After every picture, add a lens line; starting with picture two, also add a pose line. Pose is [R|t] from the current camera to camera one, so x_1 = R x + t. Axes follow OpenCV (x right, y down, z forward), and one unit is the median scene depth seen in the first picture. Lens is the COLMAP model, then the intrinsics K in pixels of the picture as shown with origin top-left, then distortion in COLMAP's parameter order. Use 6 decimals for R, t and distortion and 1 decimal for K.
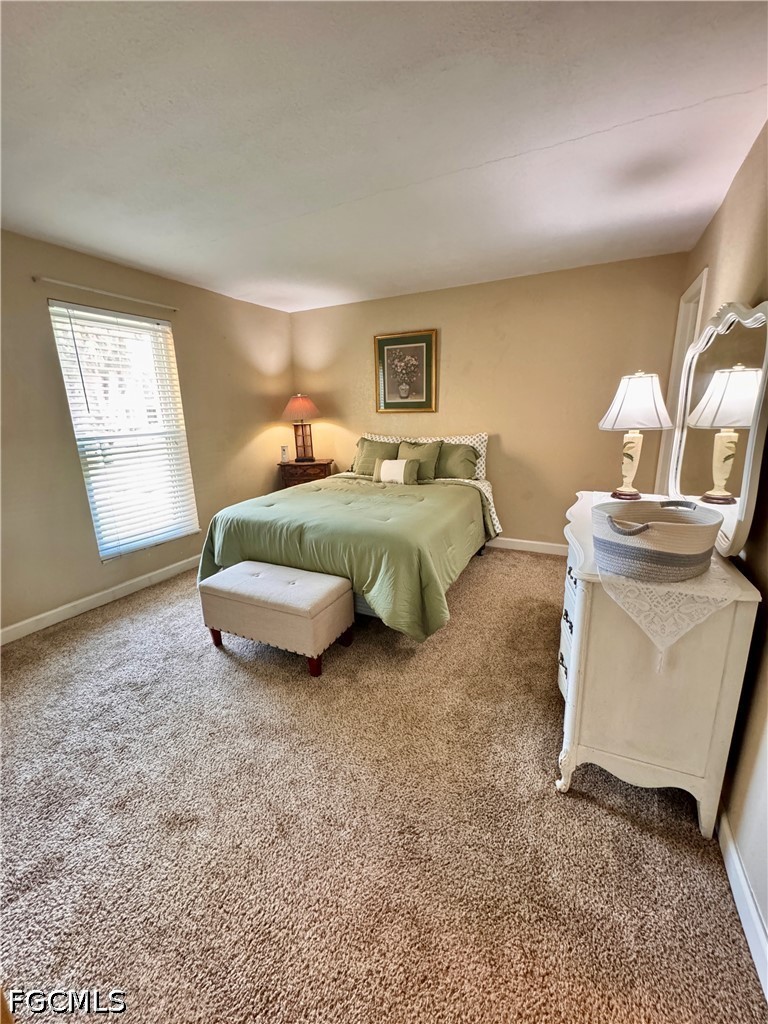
lens RADIAL K [[408.7, 0, 382.2], [0, 408.7, 510.5], [0, 0, 1]] dist [0.000012, 0.000199]
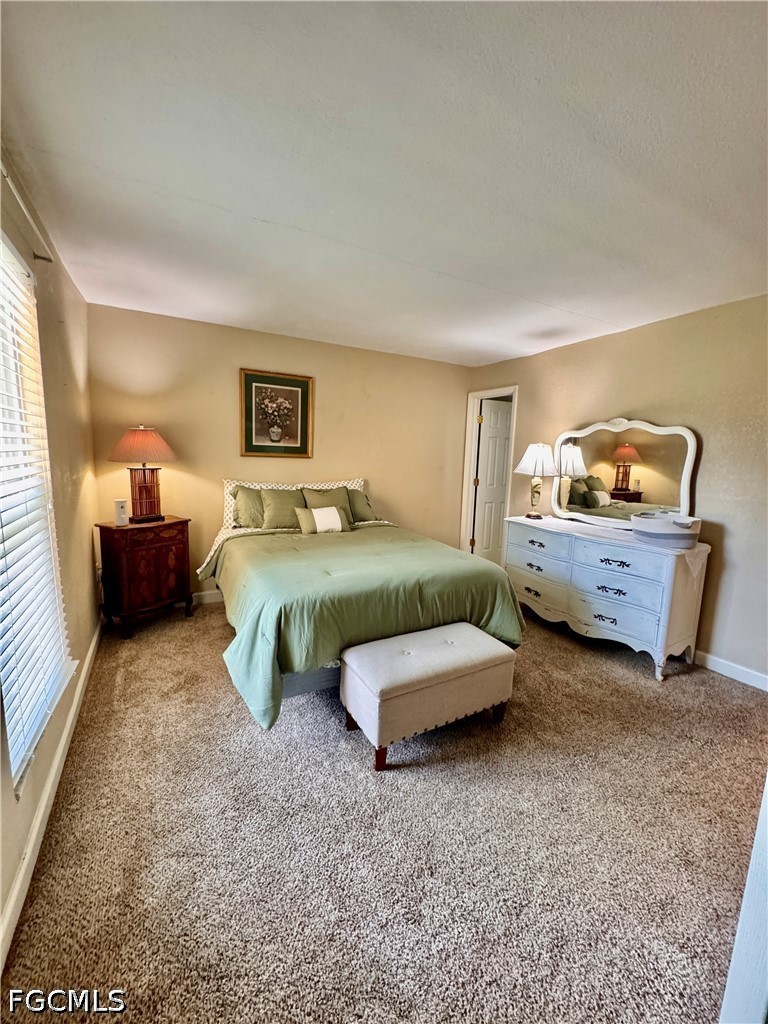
lens RADIAL K [[408.7, 0, 383.3], [0, 408.7, 510.3], [0, 0, 1]] dist [0.000012, 0.000199]
pose [[0.562618, -0.074208, 0.823380, -0.594981], [0.156258, 0.987556, -0.017768, -0.071101], [-0.811816, 0.138656, 0.567212, 0.316499]]
